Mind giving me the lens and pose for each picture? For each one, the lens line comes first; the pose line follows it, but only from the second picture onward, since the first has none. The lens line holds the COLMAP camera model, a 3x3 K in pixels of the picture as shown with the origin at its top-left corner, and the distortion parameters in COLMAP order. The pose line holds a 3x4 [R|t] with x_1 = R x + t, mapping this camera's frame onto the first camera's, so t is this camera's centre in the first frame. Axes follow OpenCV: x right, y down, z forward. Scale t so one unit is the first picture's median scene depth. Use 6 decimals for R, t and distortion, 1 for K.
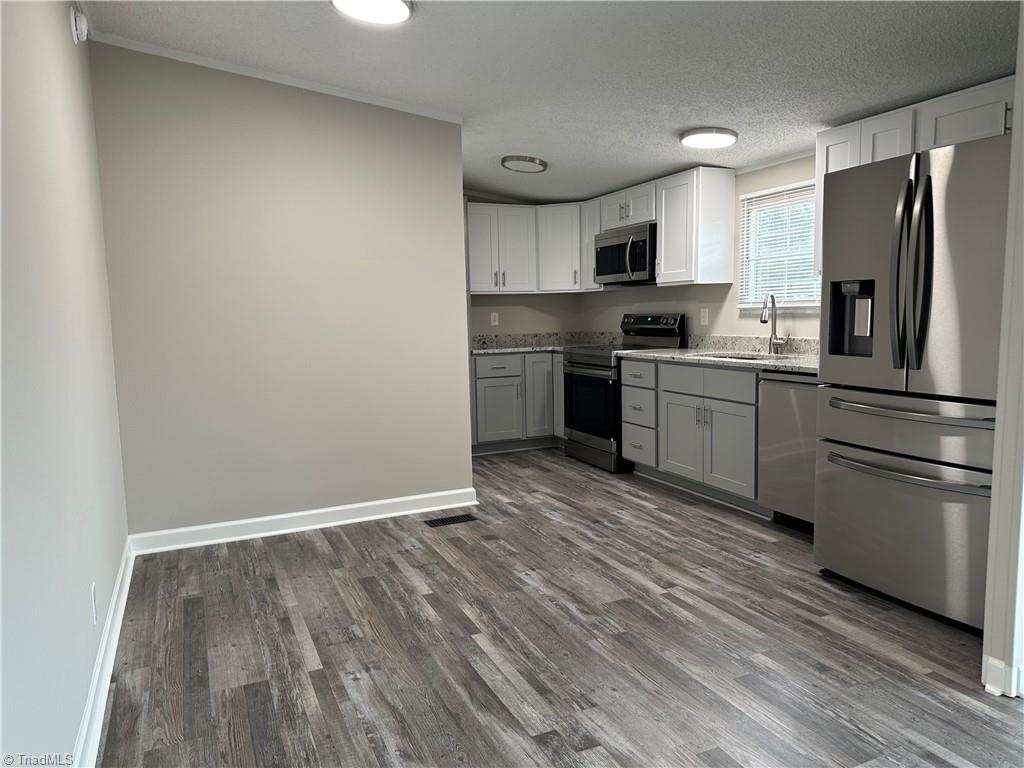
lens RADIAL K [[711.6, 0, 512.0], [0, 711.6, 384.0], [0, 0, 1]] dist [0.113318, -0.142184]
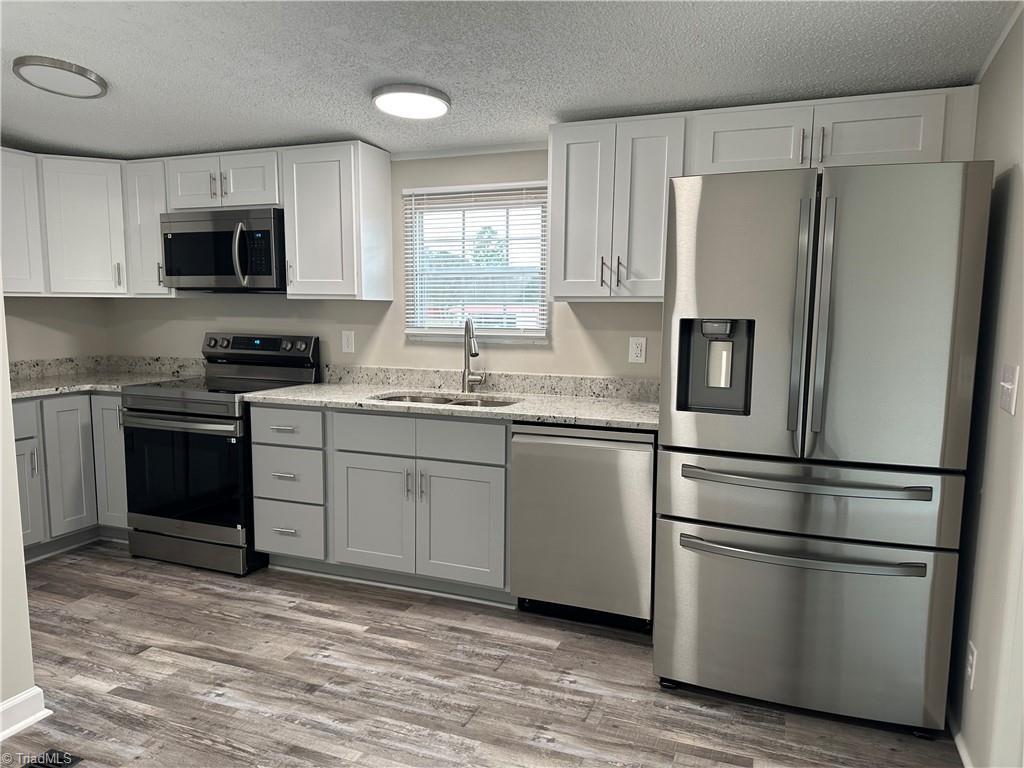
lens RADIAL K [[717.5, 0, 509.6], [0, 717.5, 387.3], [0, 0, 1]] dist [0.055388, -0.066127]
pose [[0.719337, -0.048841, 0.692942, -0.143674], [0.046374, 0.998676, 0.022249, -0.056936], [-0.693111, 0.016130, 0.720650, 0.351878]]
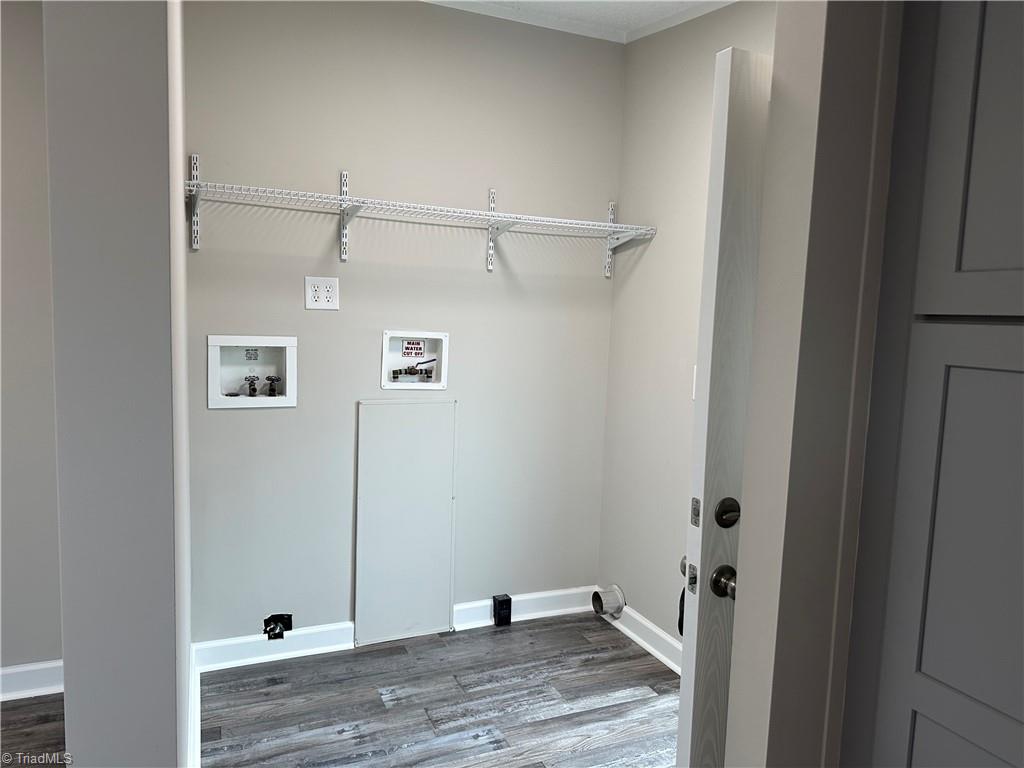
lens RADIAL K [[717.5, 0, 509.6], [0, 717.5, 387.3], [0, 0, 1]] dist [0.055388, -0.066127]
pose [[-0.014535, 0.122767, -0.992329, 0.673937], [-0.136487, 0.982901, 0.123600, -0.117588], [0.990535, 0.137237, 0.002469, 0.685077]]
